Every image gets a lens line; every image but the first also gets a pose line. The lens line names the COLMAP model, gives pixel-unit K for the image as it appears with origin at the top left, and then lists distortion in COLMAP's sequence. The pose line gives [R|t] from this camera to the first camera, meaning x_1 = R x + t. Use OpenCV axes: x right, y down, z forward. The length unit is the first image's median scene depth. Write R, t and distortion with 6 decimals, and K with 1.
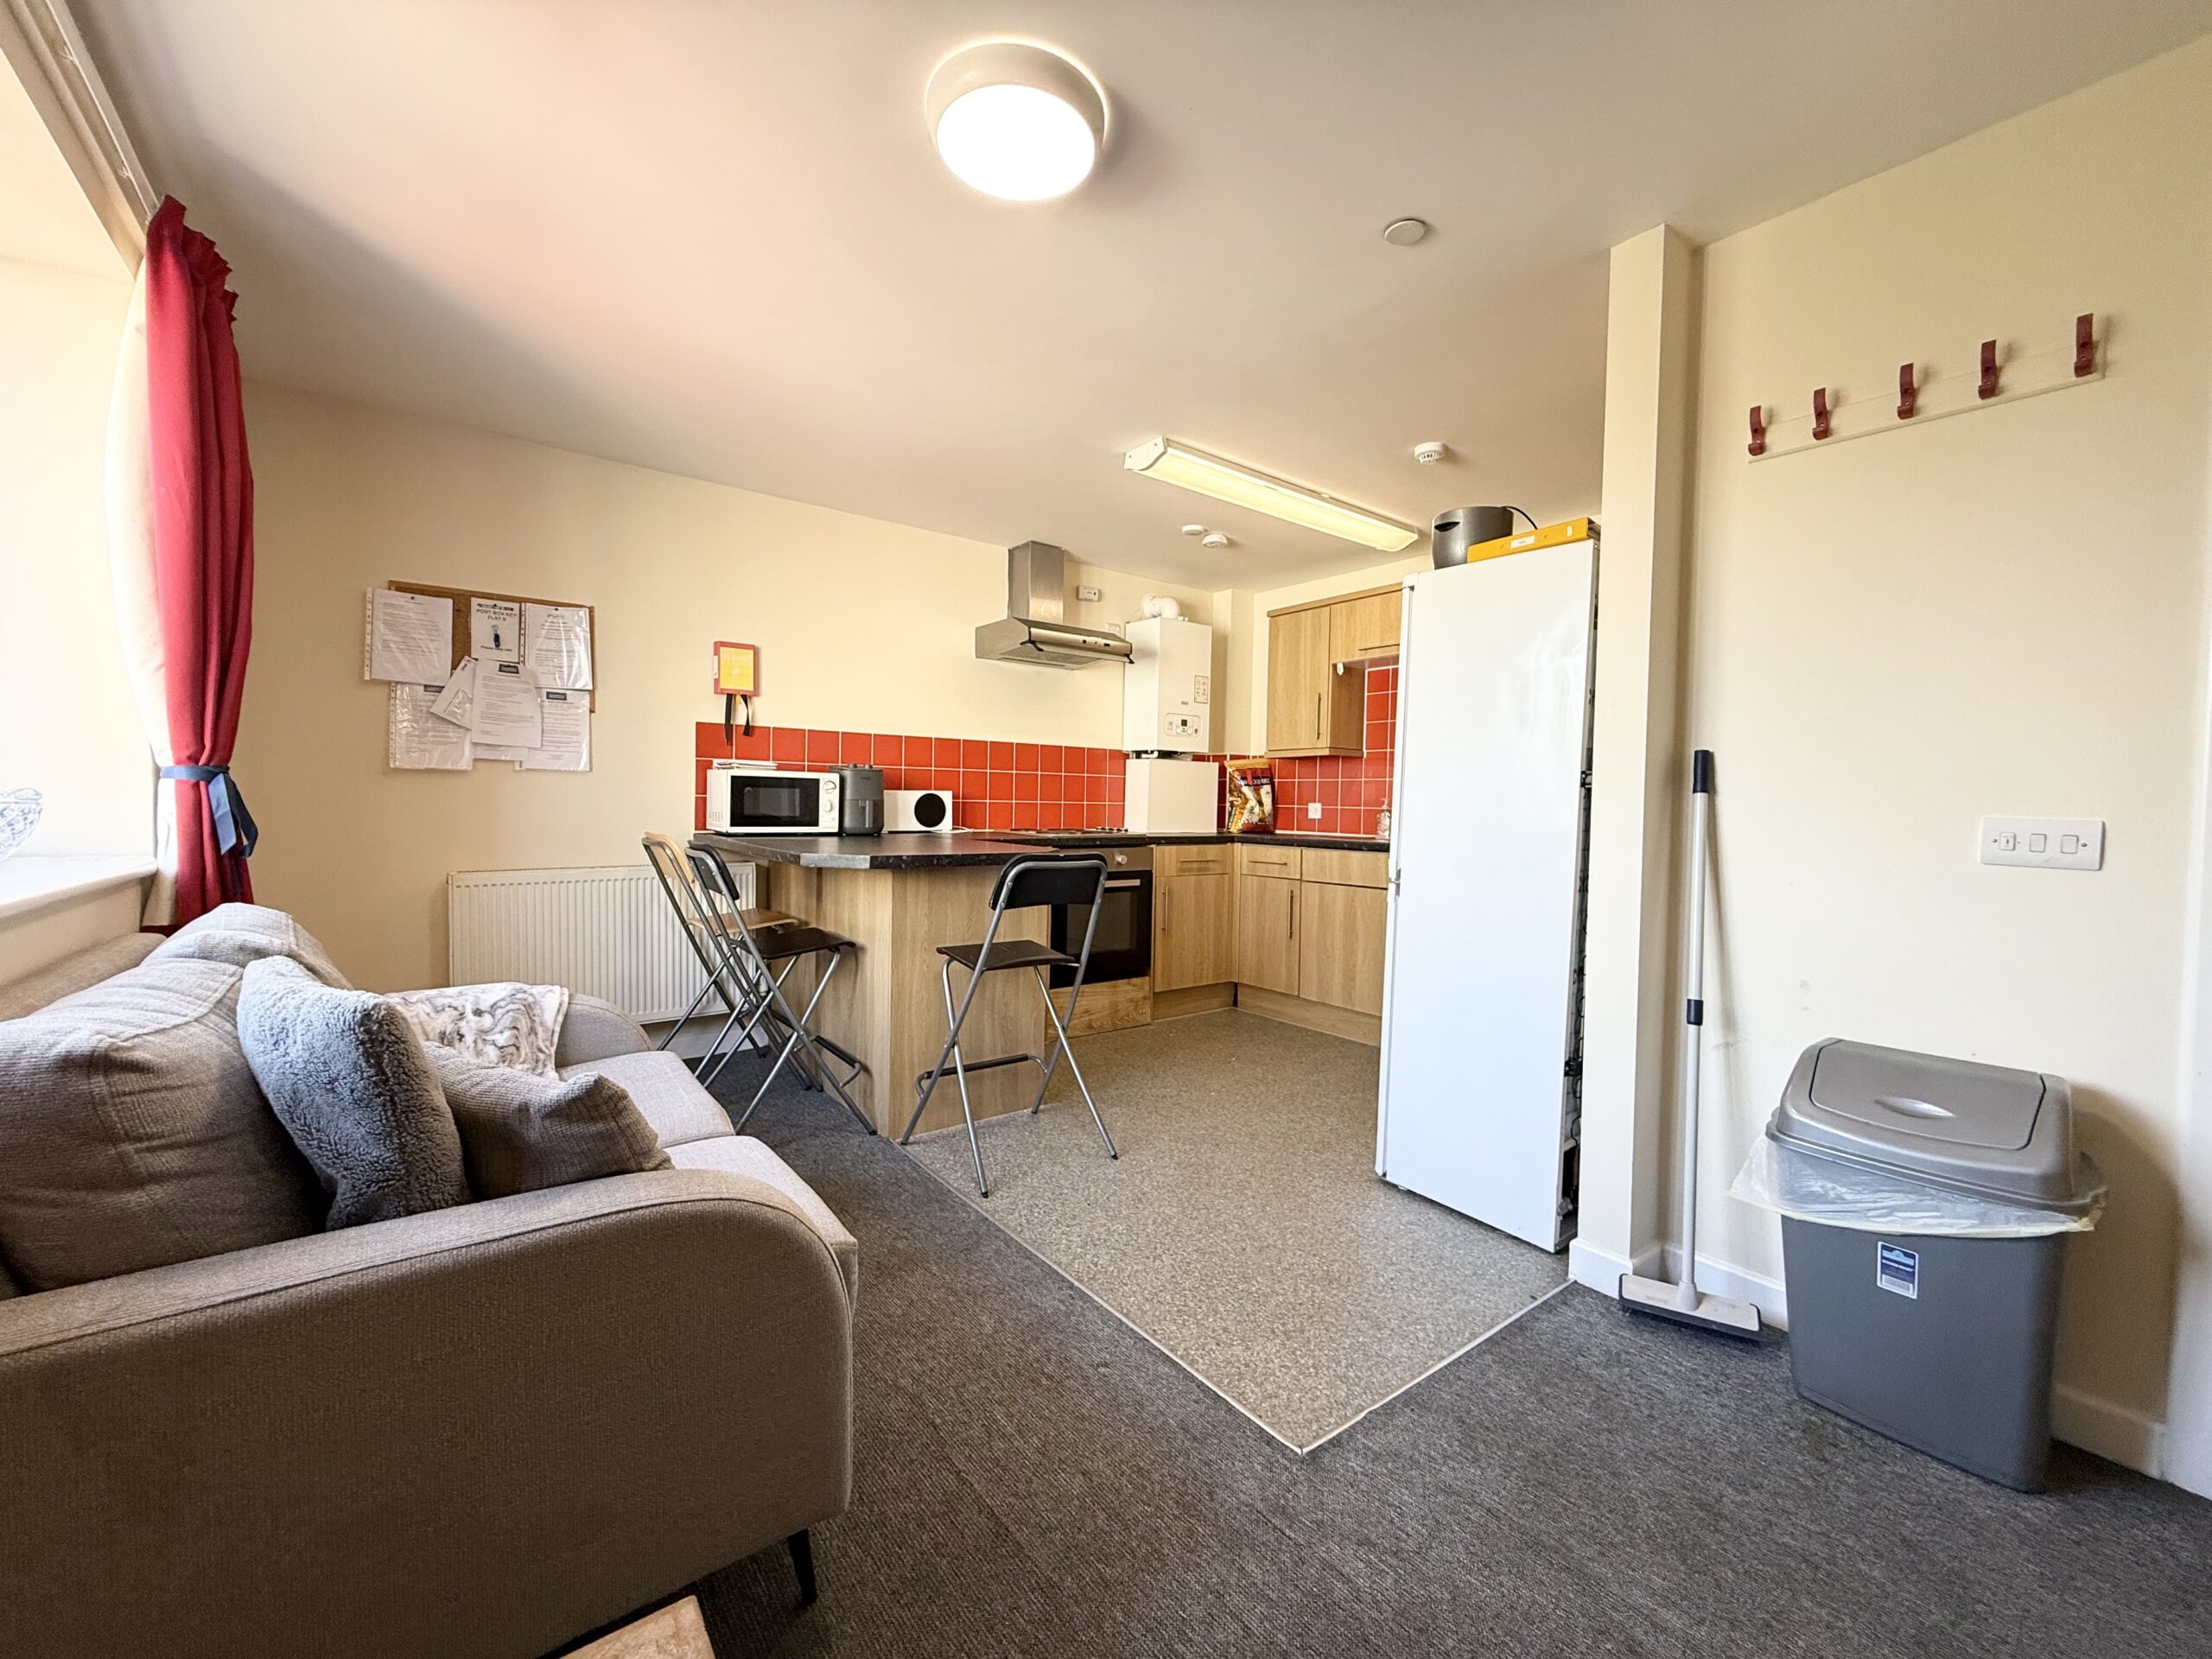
lens RADIAL K [[880.6, 0, 1102.1], [0, 880.6, 826.7], [0, 0, 1]] dist [-0.000280, 0.000377]
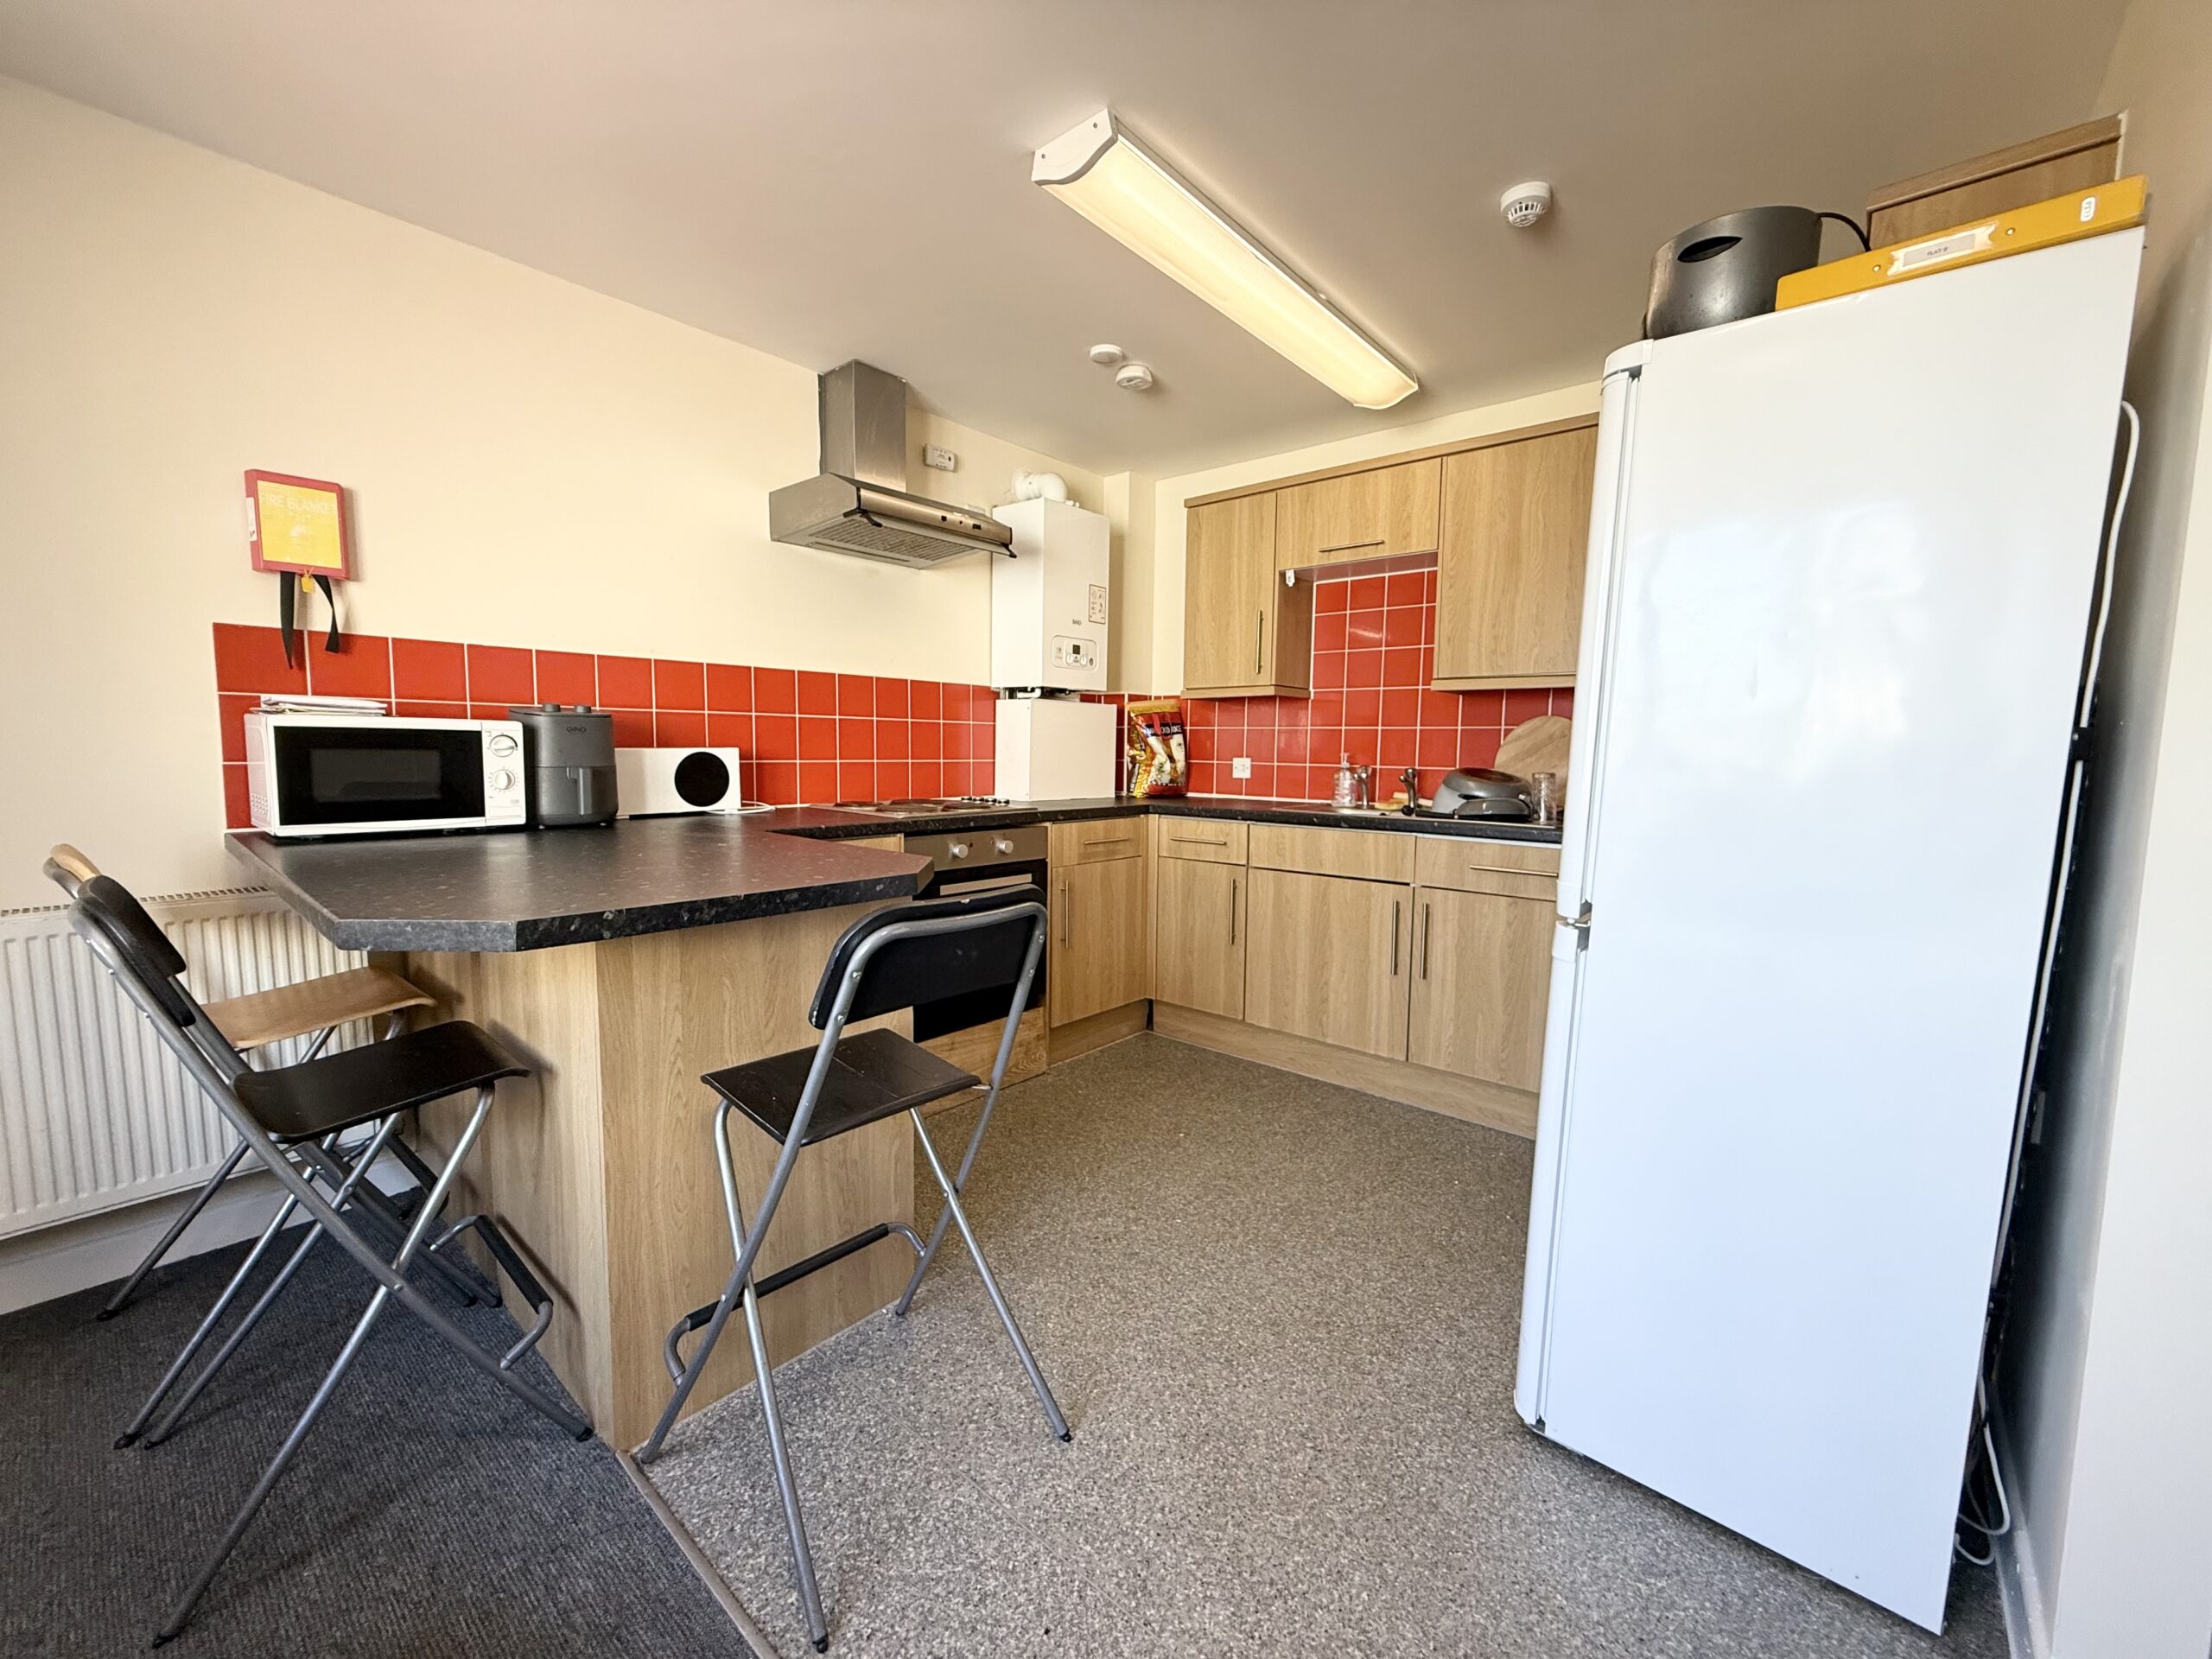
lens RADIAL K [[880.6, 0, 1101.8], [0, 880.6, 826.8], [0, 0, 1]] dist [-0.000280, 0.000377]
pose [[0.979455, -0.023341, 0.200309, -0.052445], [0.010046, 0.997694, 0.067130, -0.029700], [-0.201414, -0.063739, 0.977430, 0.401552]]
